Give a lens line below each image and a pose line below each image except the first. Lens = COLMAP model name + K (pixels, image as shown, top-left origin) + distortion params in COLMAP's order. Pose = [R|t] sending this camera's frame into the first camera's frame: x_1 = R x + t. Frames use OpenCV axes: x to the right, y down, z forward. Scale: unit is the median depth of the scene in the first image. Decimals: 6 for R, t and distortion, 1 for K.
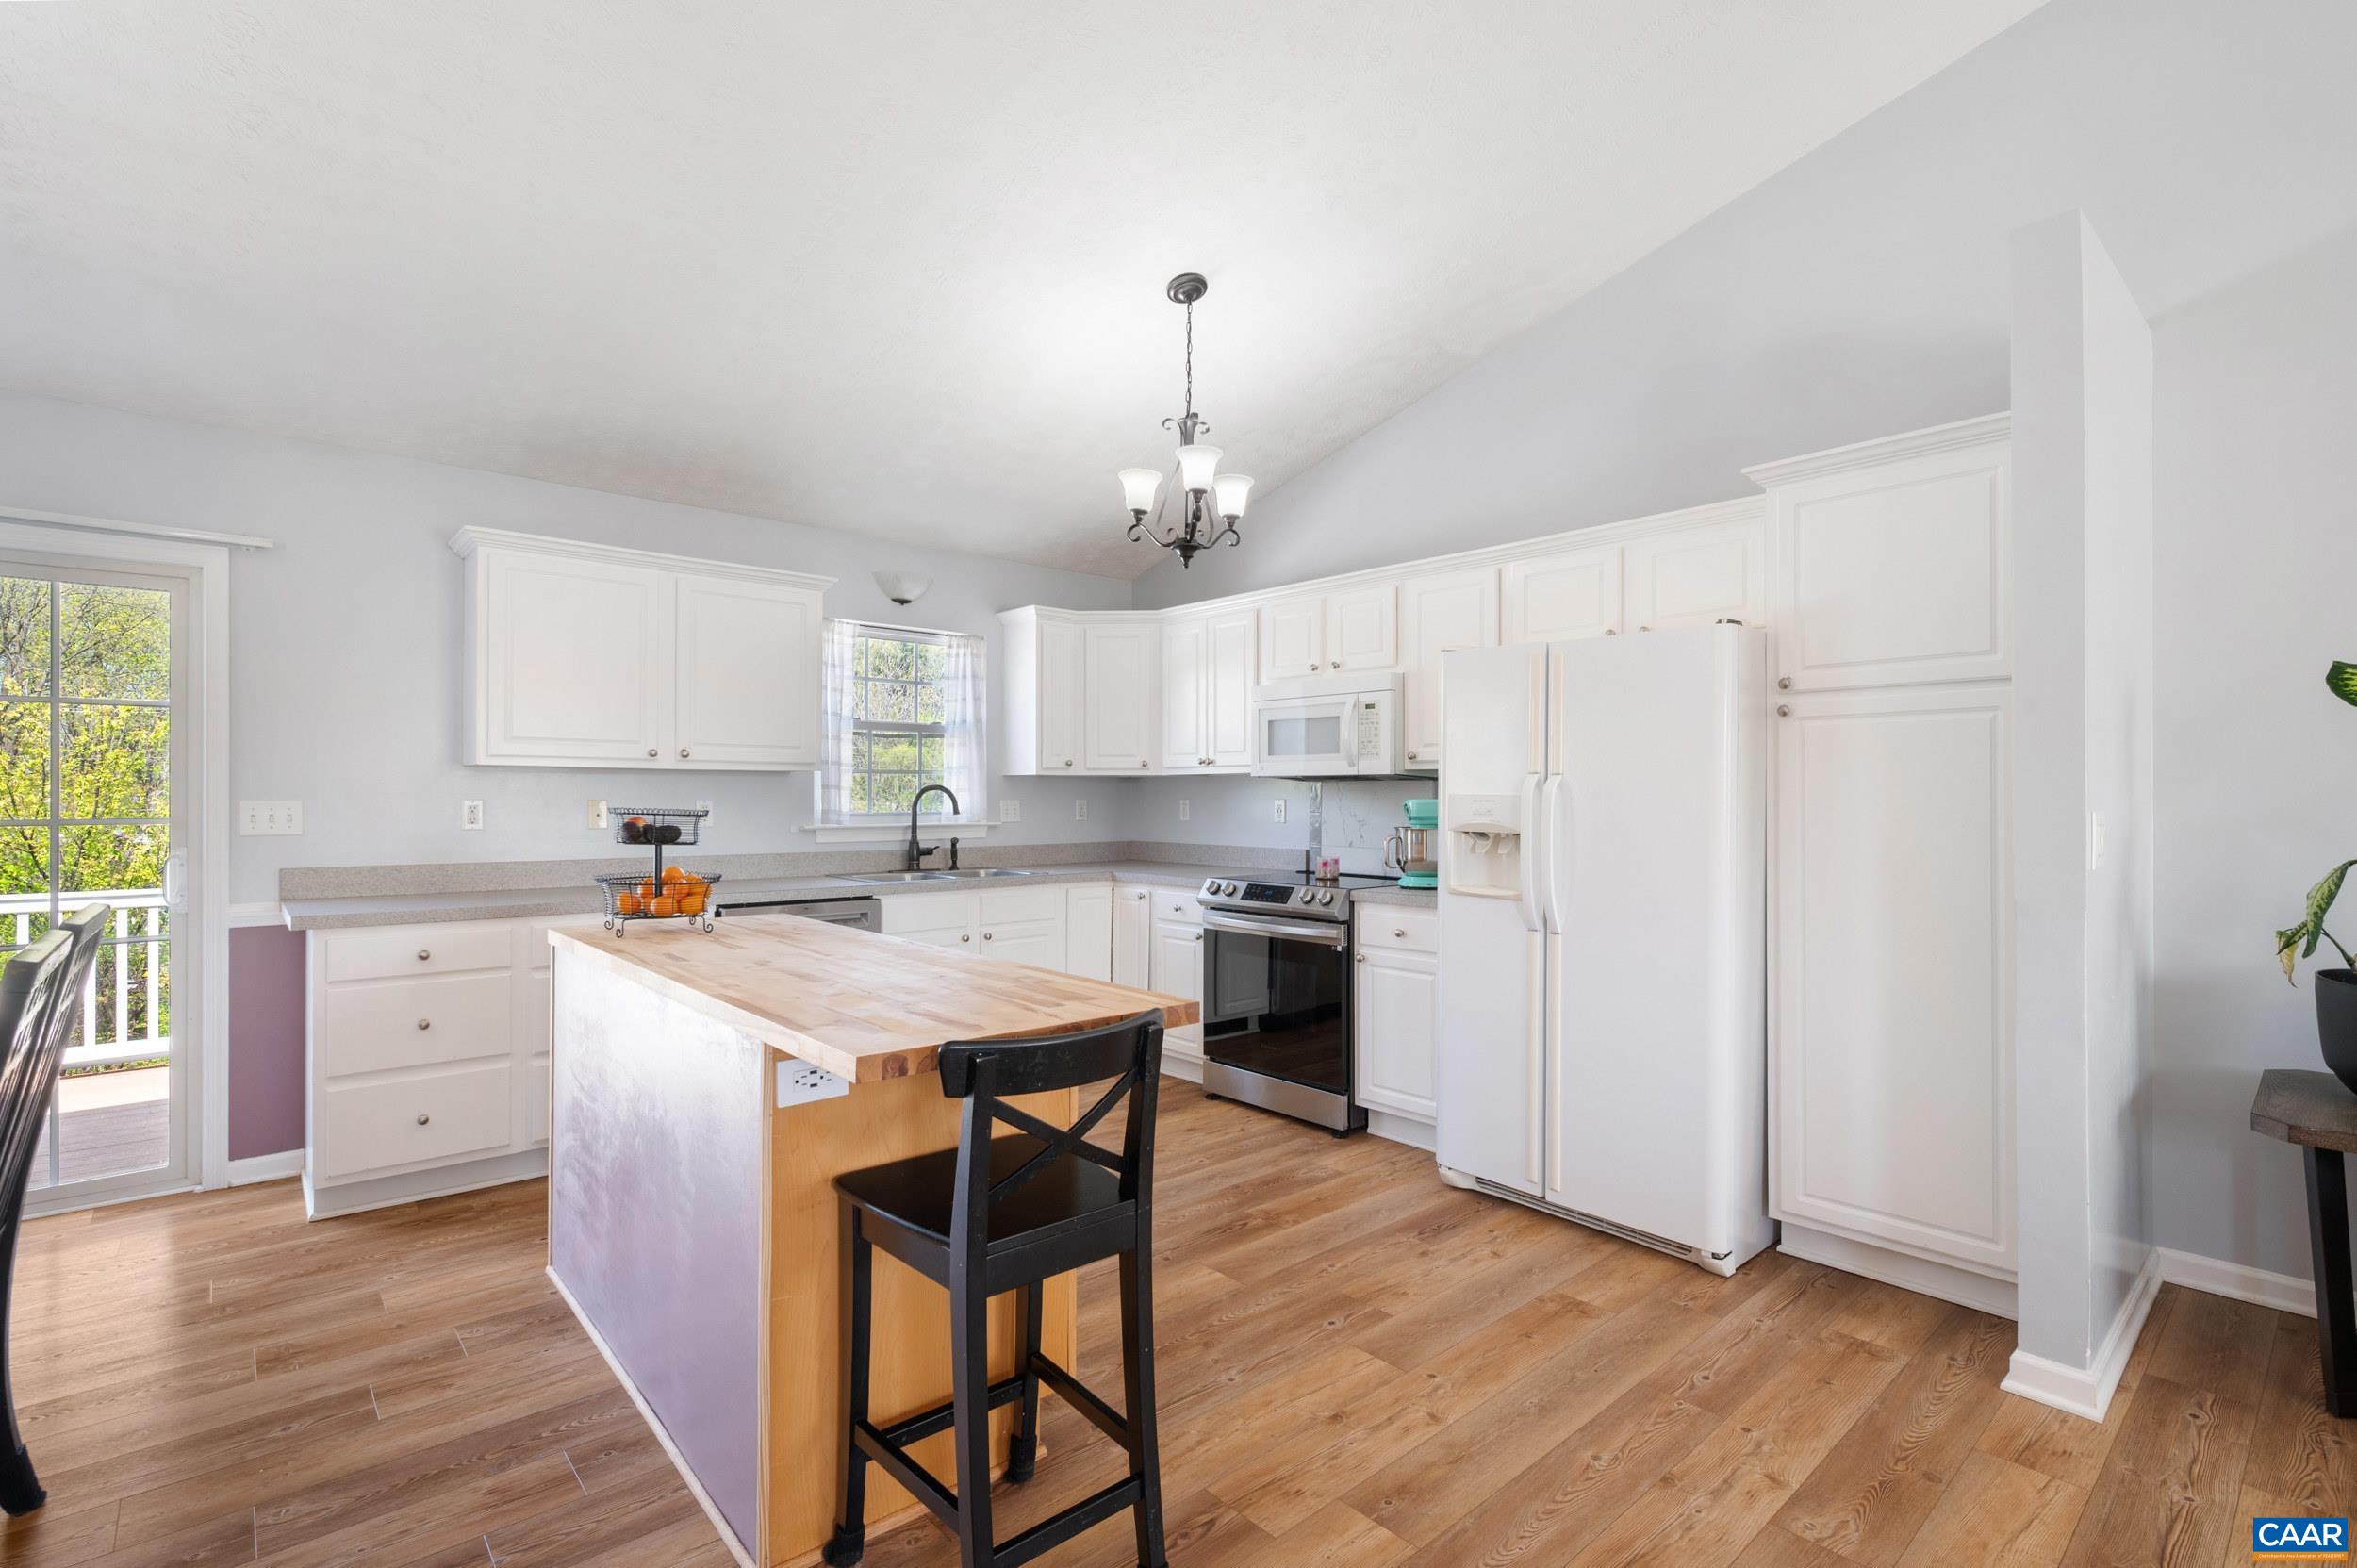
lens RADIAL K [[1072.9, 0, 1194.1], [0, 1072.9, 796.4], [0, 0, 1]] dist [-0.002988, 0.002288]
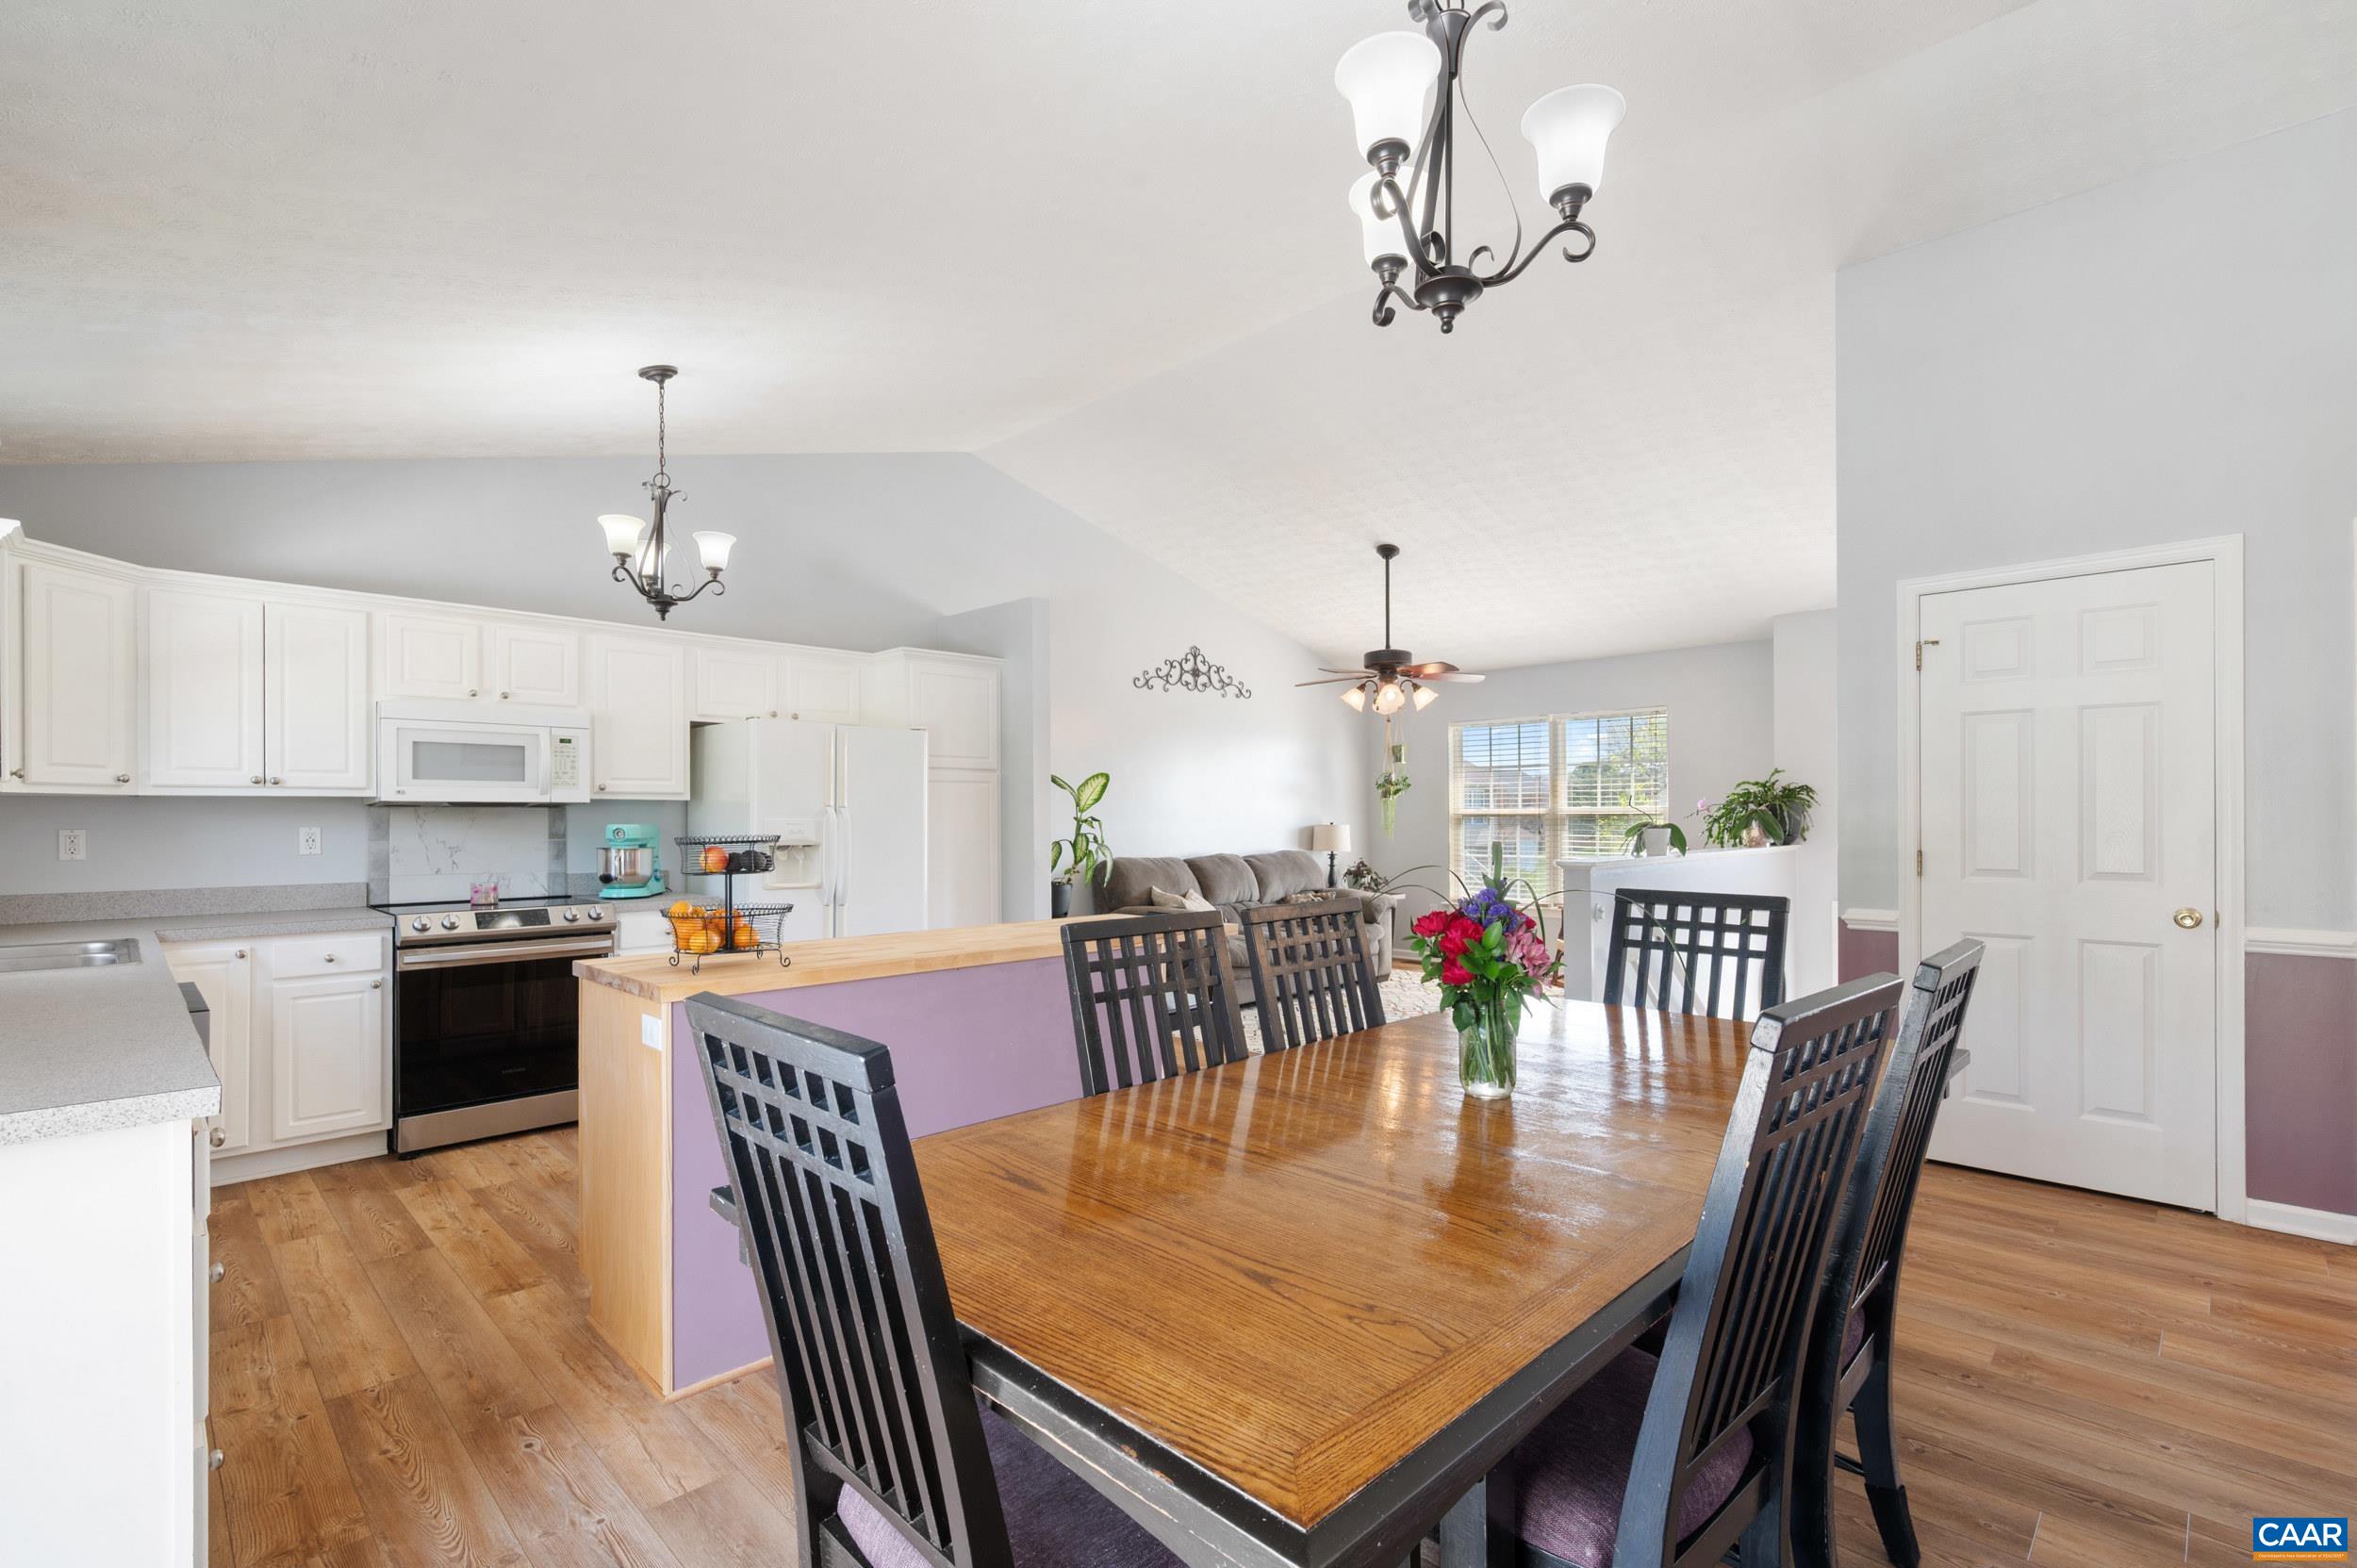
lens RADIAL K [[1072.9, 0, 1145.6], [0, 1072.9, 822.6], [0, 0, 1]] dist [-0.002988, 0.002288]
pose [[-0.032552, -0.006123, 0.999451, -0.976244], [0.004105, 0.999972, 0.006260, -0.003964], [-0.999462, 0.004306, -0.032526, 0.446864]]
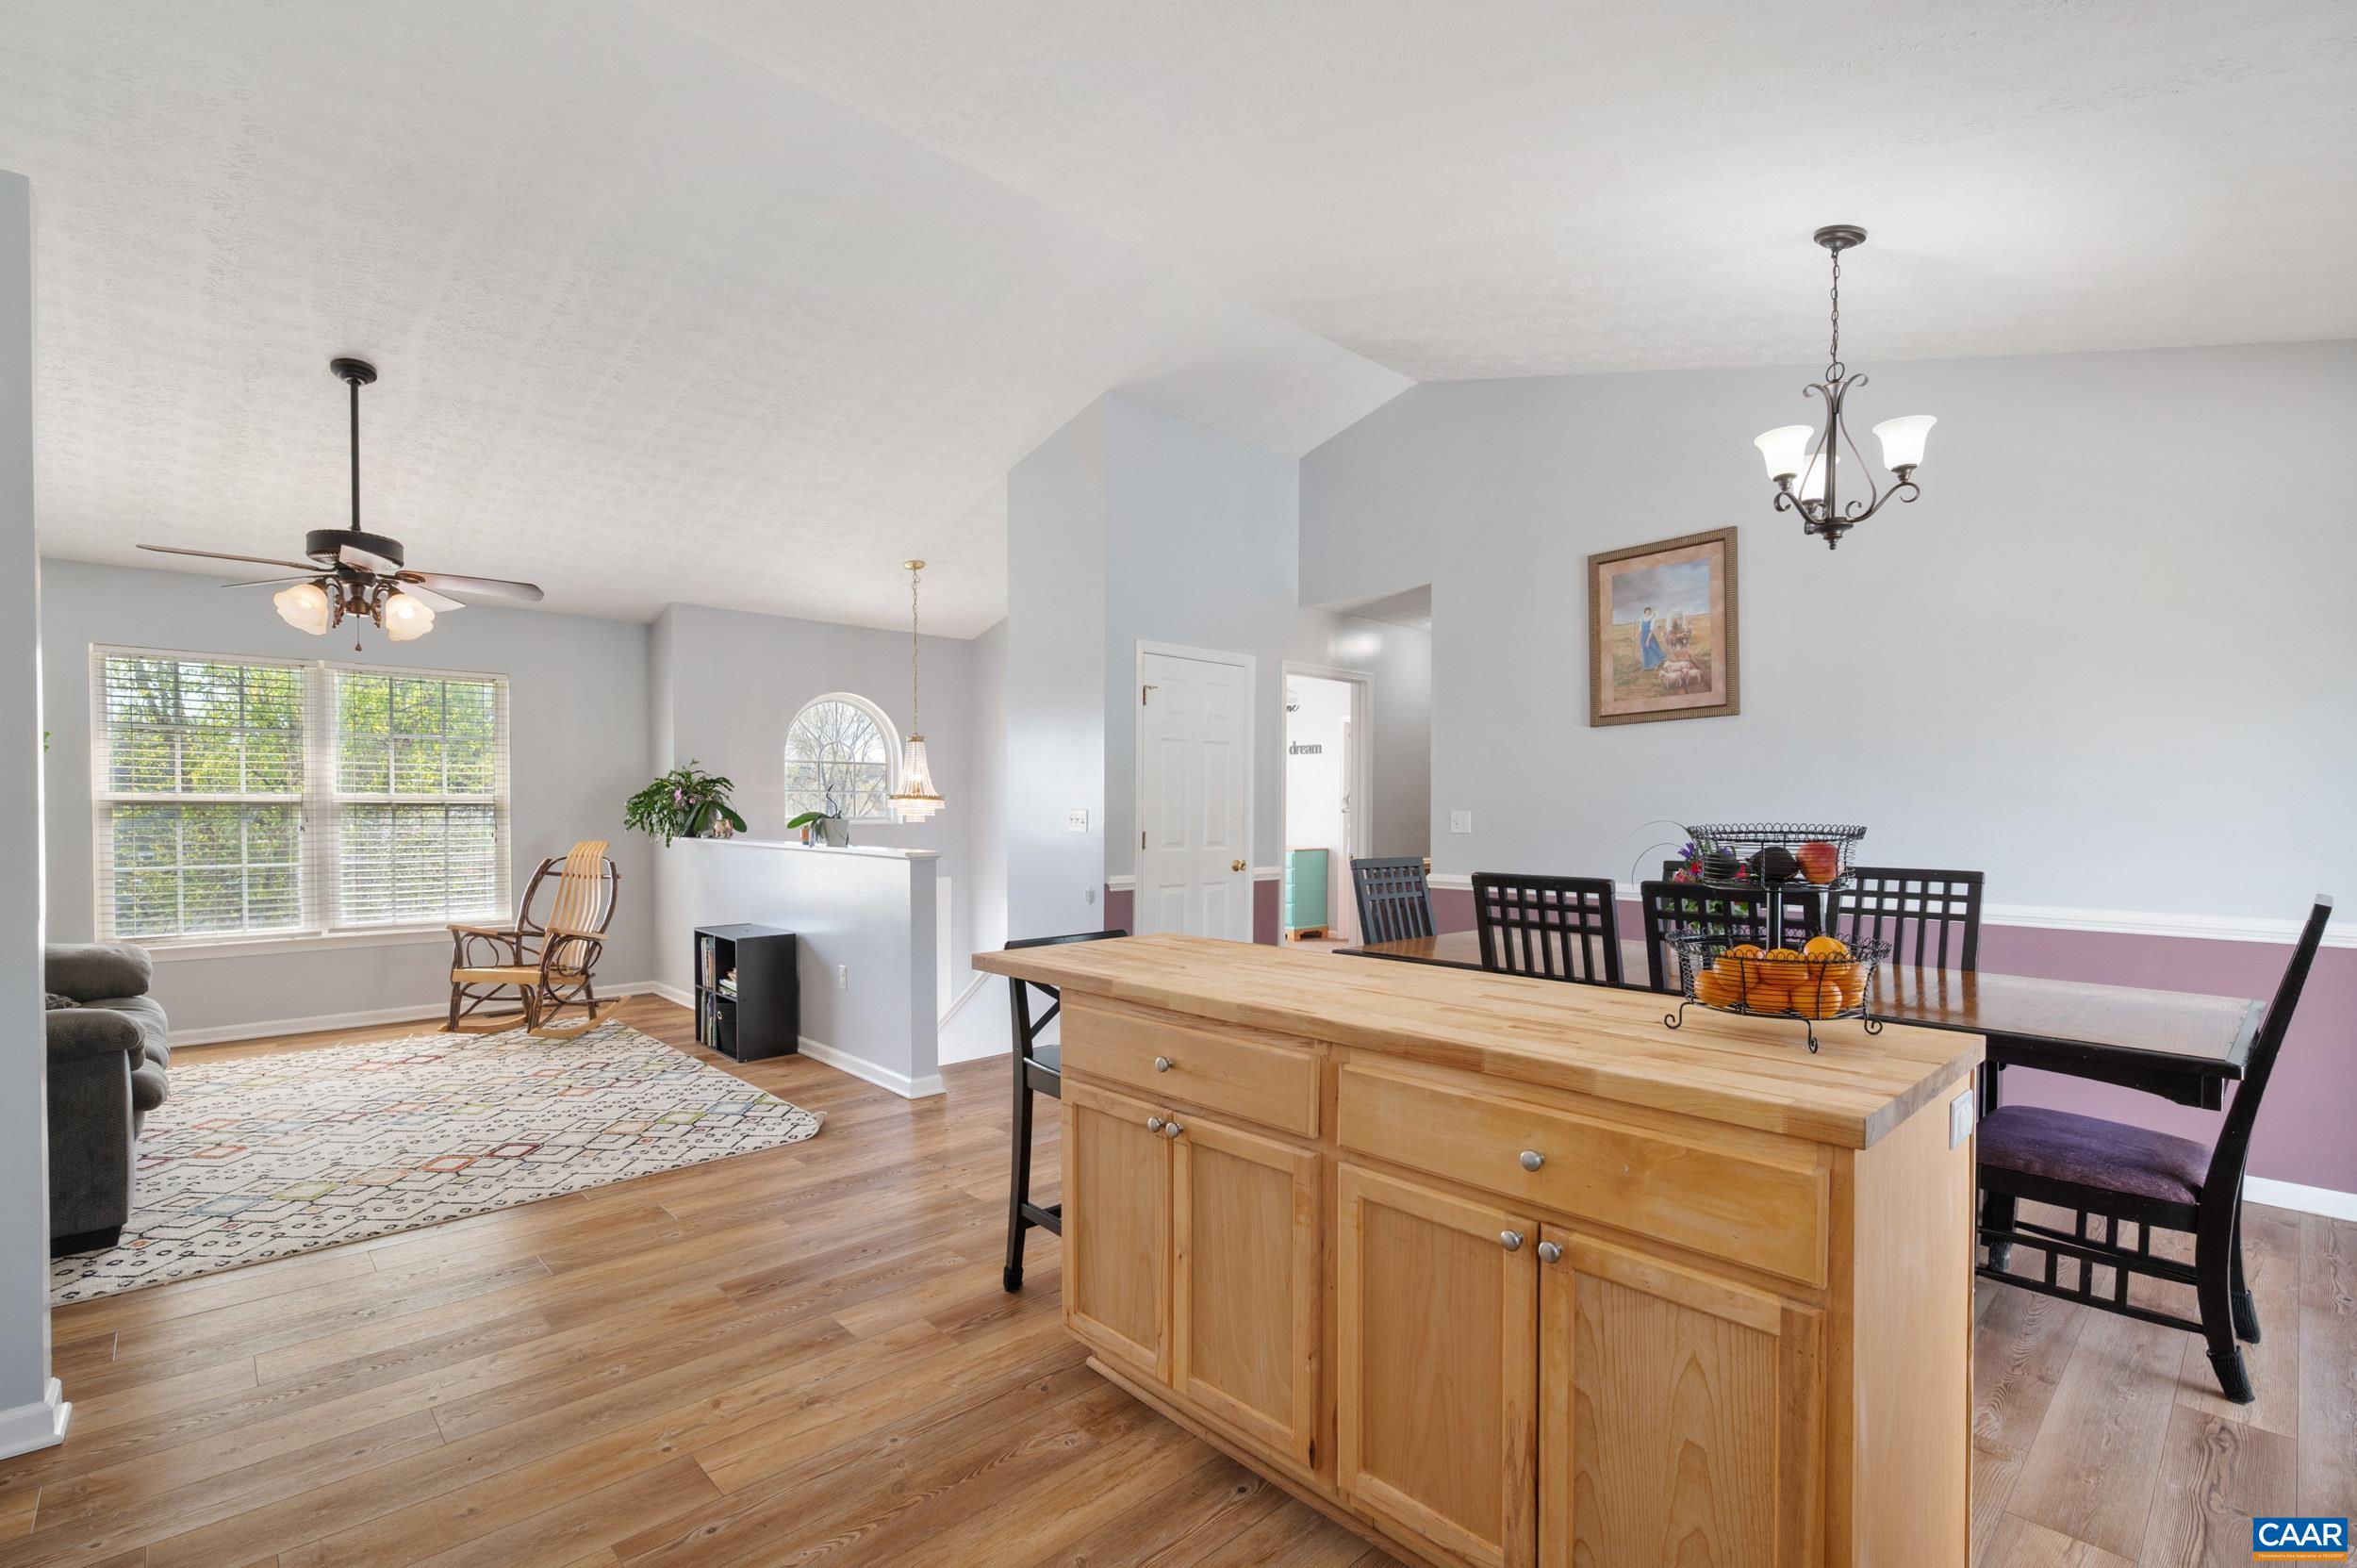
lens RADIAL K [[1072.9, 0, 1187.4], [0, 1072.9, 829.0], [0, 0, 1]] dist [-0.002988, 0.002288]
pose [[-0.999666, -0.001225, -0.025806, -0.112140], [-0.001724, 0.999812, 0.019308, 0.000364], [0.025778, 0.019346, -0.999480, 1.068878]]
